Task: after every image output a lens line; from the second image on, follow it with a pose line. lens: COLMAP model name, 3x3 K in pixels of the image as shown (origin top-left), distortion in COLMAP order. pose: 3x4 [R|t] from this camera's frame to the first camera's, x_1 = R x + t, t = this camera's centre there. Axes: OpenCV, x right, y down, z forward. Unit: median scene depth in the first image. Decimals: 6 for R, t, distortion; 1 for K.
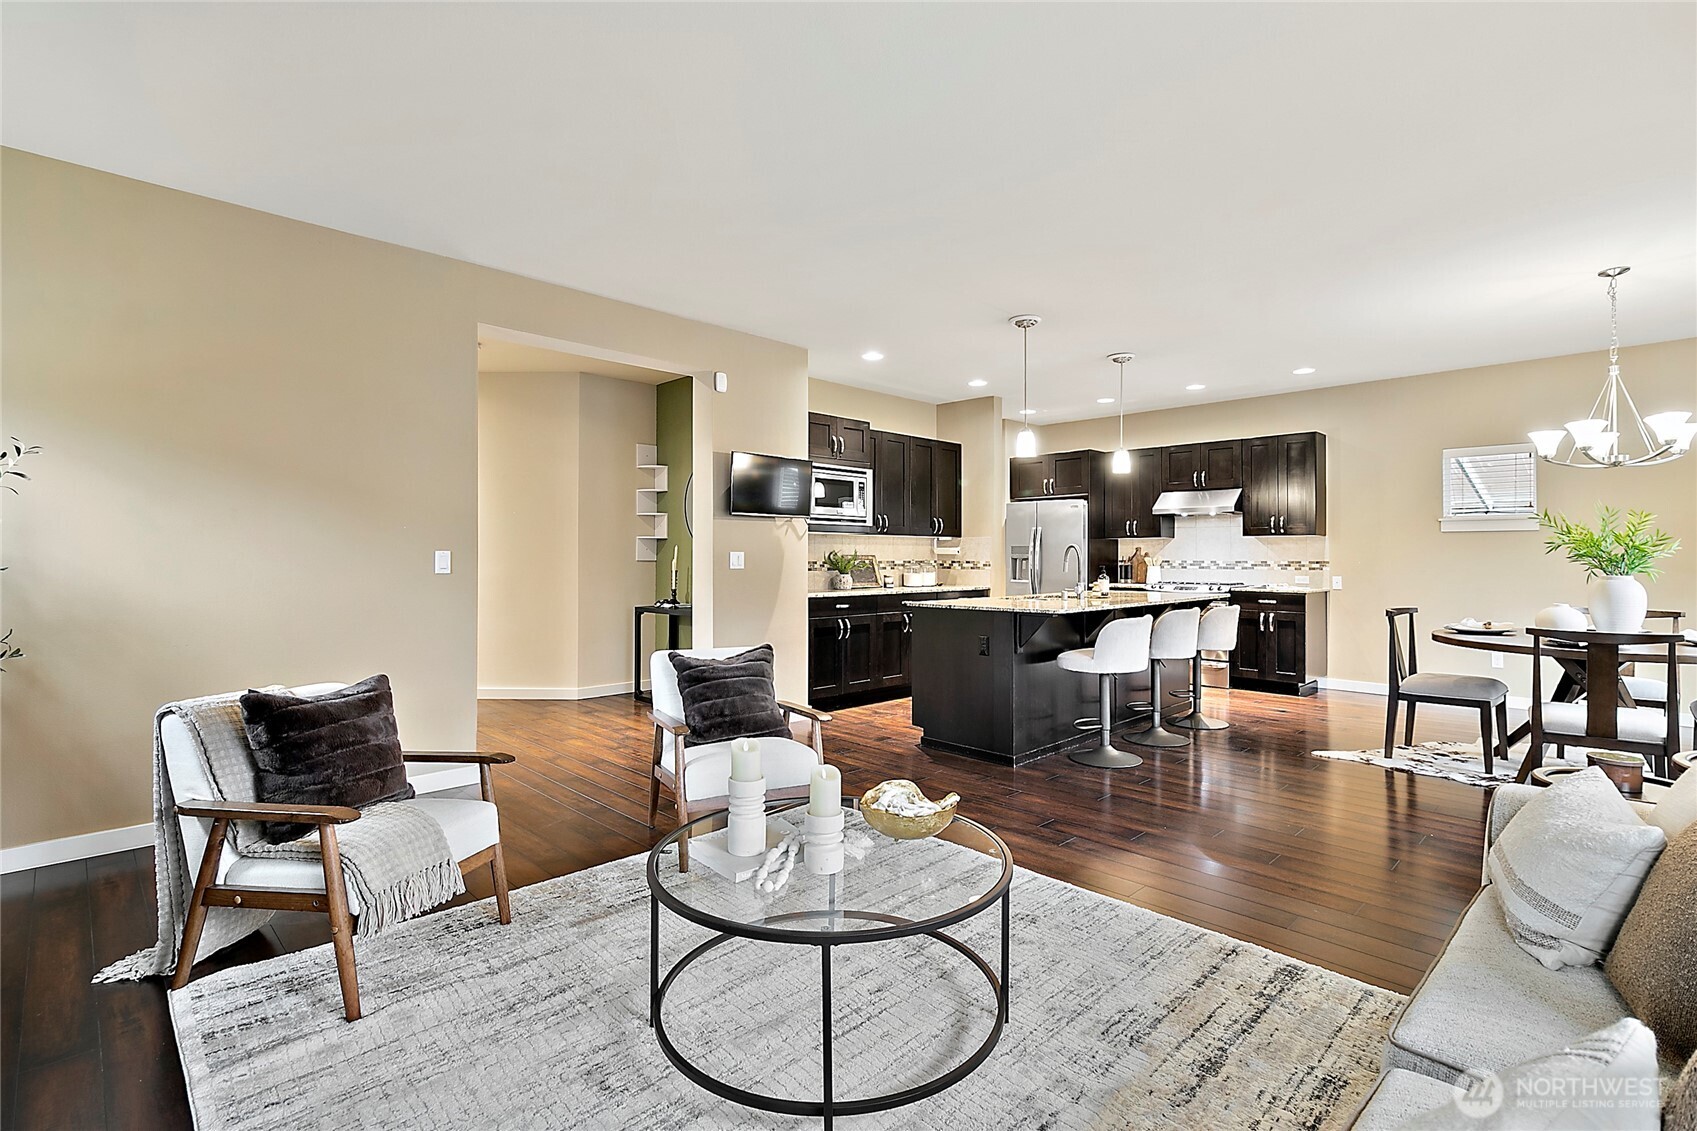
lens RADIAL K [[788.0, 0, 851.0], [0, 788.0, 553.0], [0, 0, 1]] dist [0.000502, -0.000030]
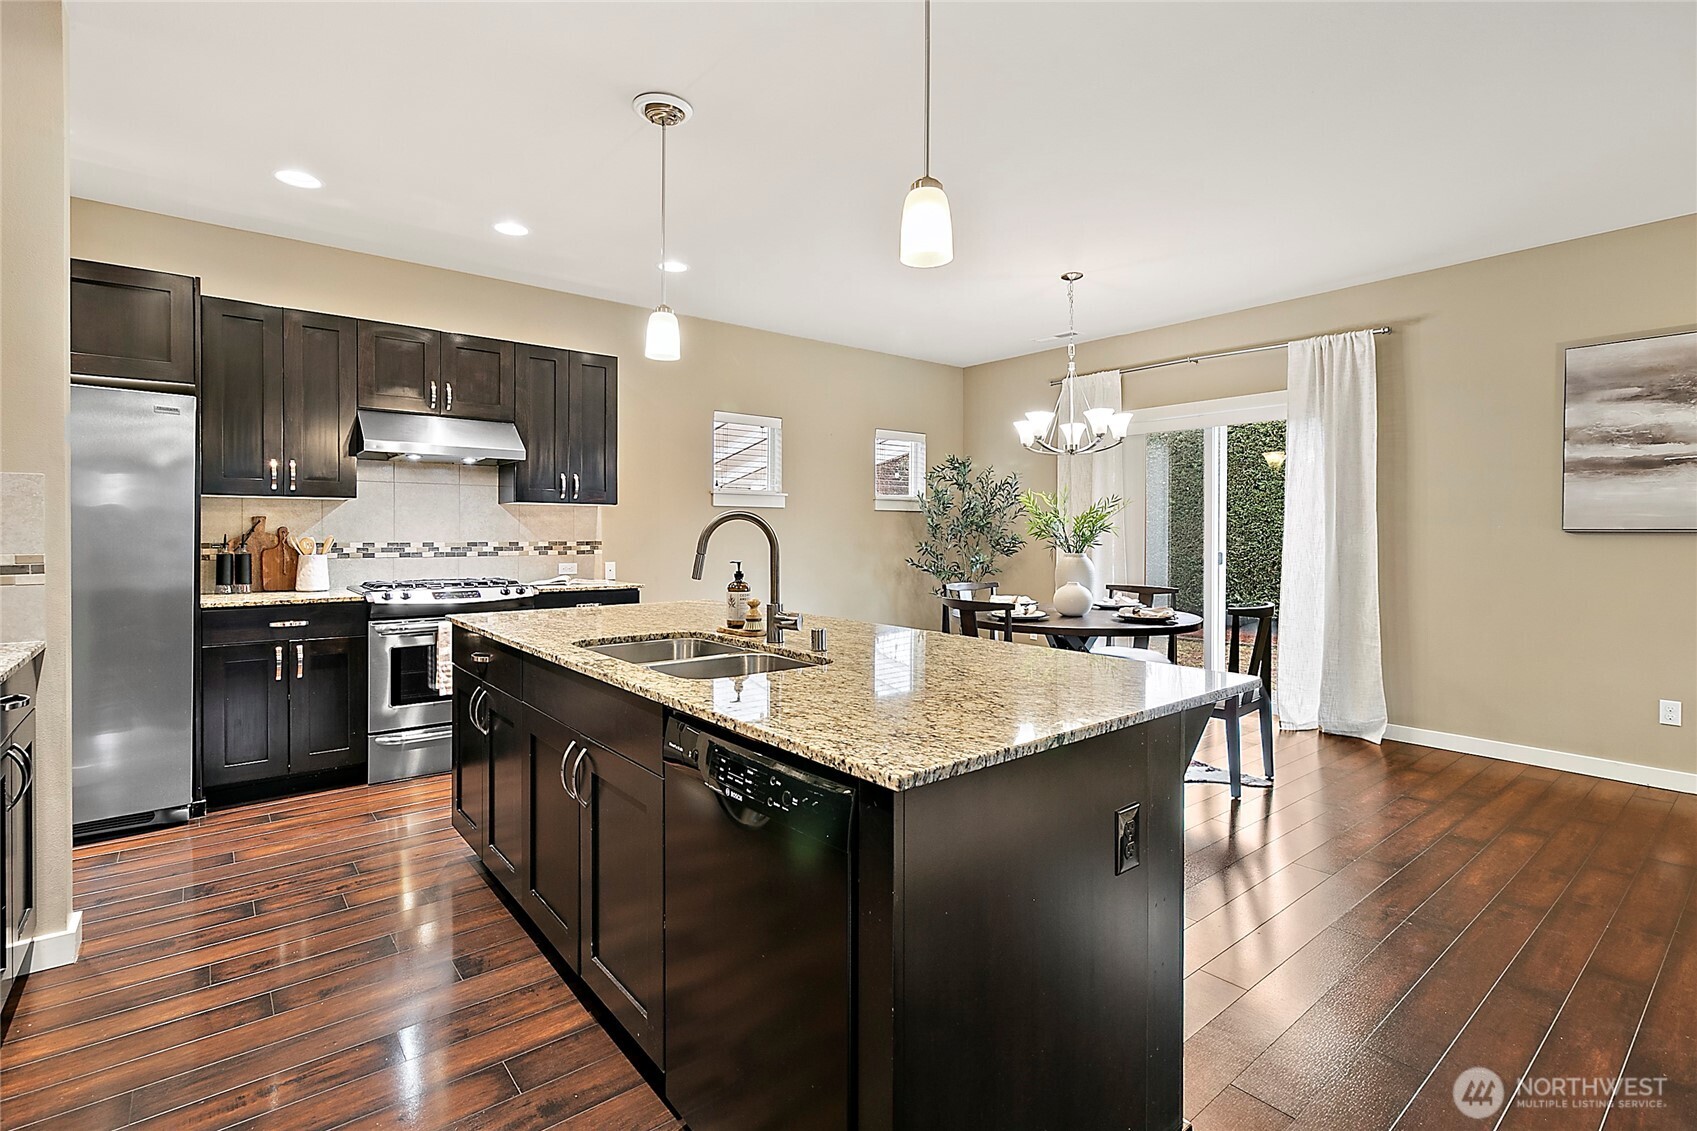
lens RADIAL K [[793.8, 0, 853.8], [0, 793.8, 534.2], [0, 0, 1]] dist [0.001679, 0.000492]
pose [[0.094994, -0.003709, 0.995471, -0.091815], [-0.006373, 0.999970, 0.004334, -0.000678], [-0.995457, -0.006756, 0.094968, 0.676458]]
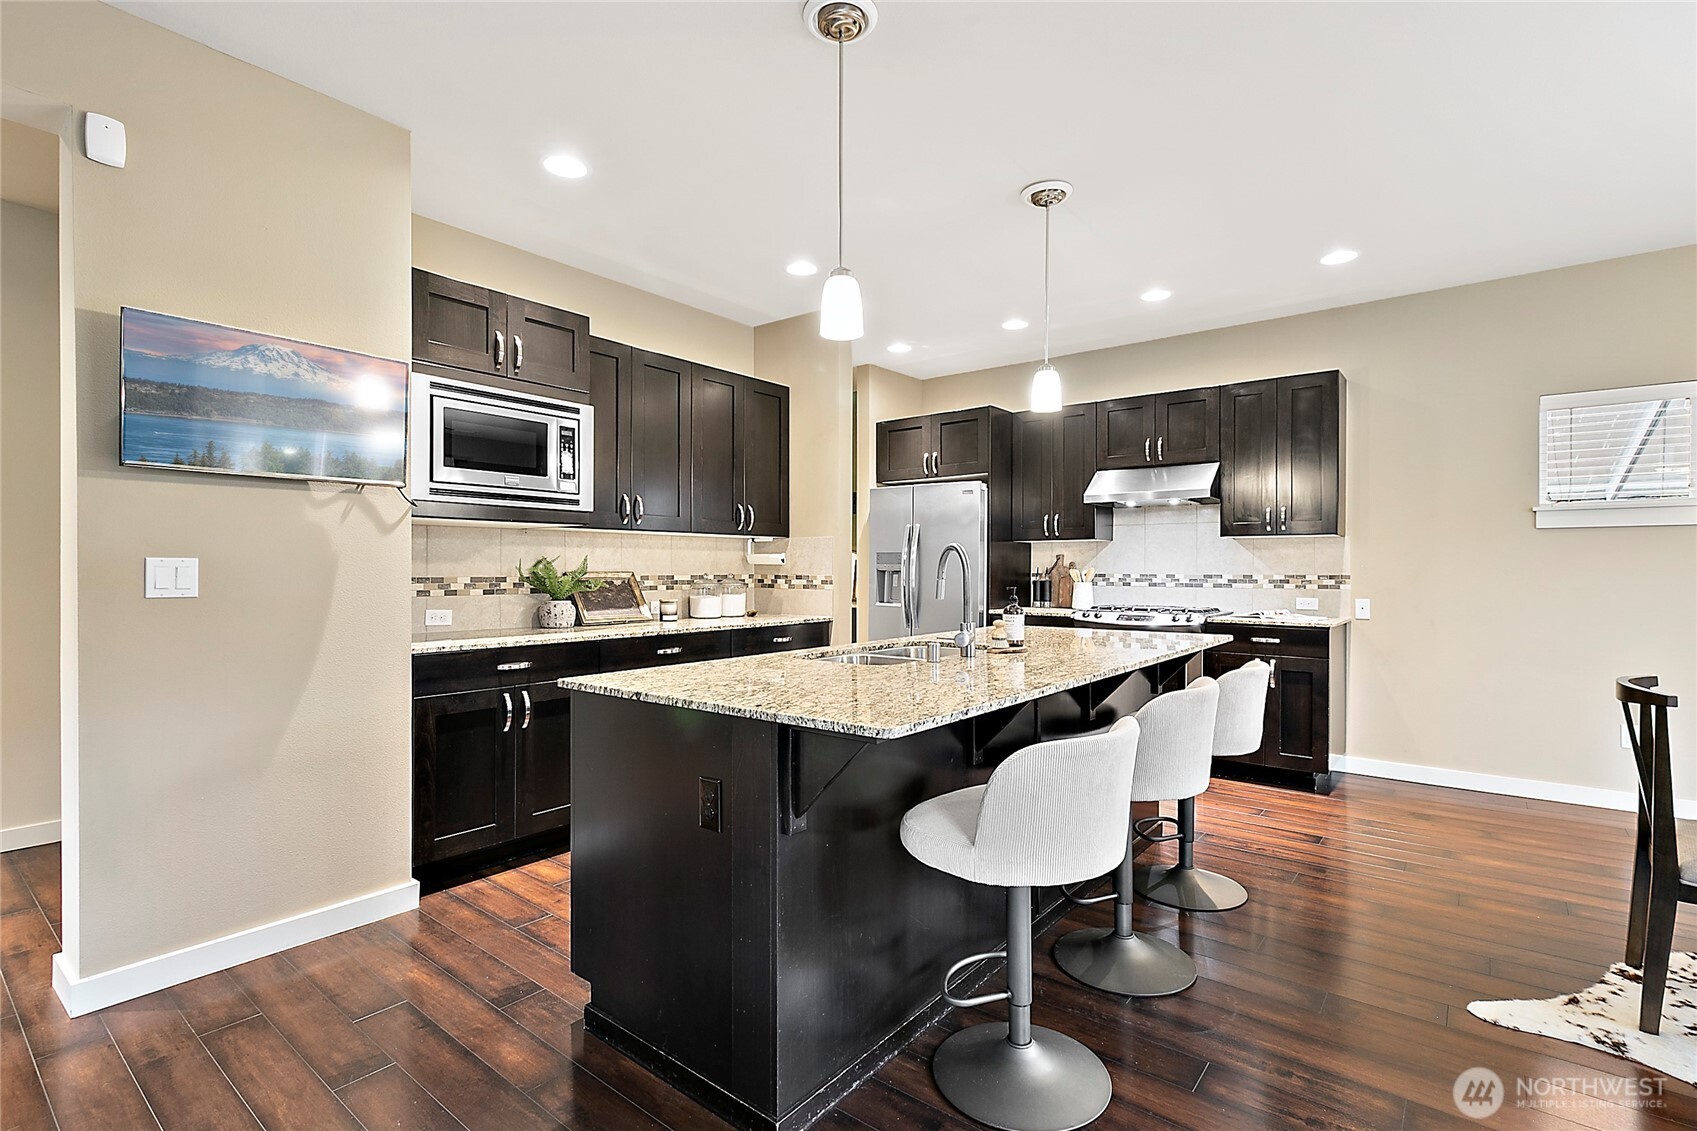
lens RADIAL K [[796.7, 0, 851.4], [0, 796.7, 571.1], [0, 0, 1]] dist [0.002669, 0.000011]
pose [[0.993207, -0.000816, 0.116356, 0.120344], [-0.000249, 0.999958, 0.009142, 0.001118], [-0.116359, -0.009109, 0.993165, 0.384505]]
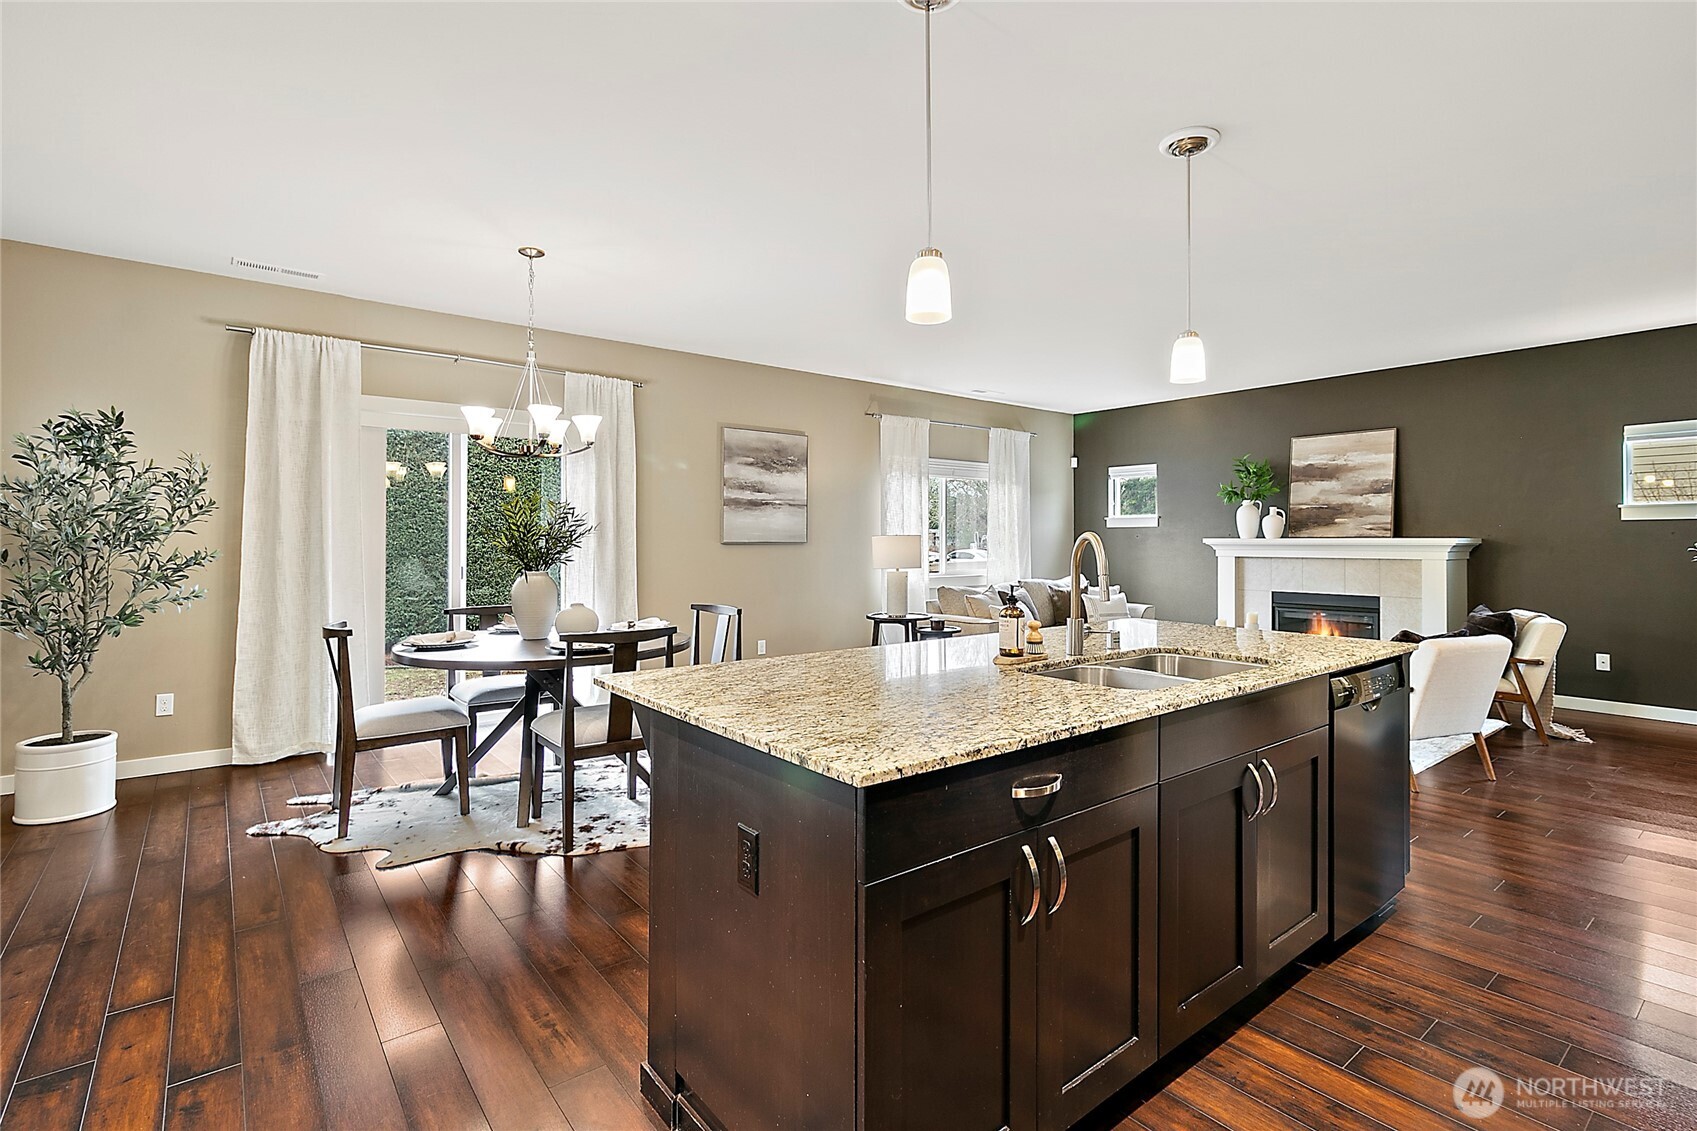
lens RADIAL K [[793.8, 0, 853.8], [0, 793.8, 534.2], [0, 0, 1]] dist [0.001679, 0.000492]
pose [[-0.994384, -0.000331, 0.105830, 0.271972], [-0.001547, 0.999934, -0.011402, -0.003803], [-0.105819, -0.011501, -0.994319, 1.079855]]
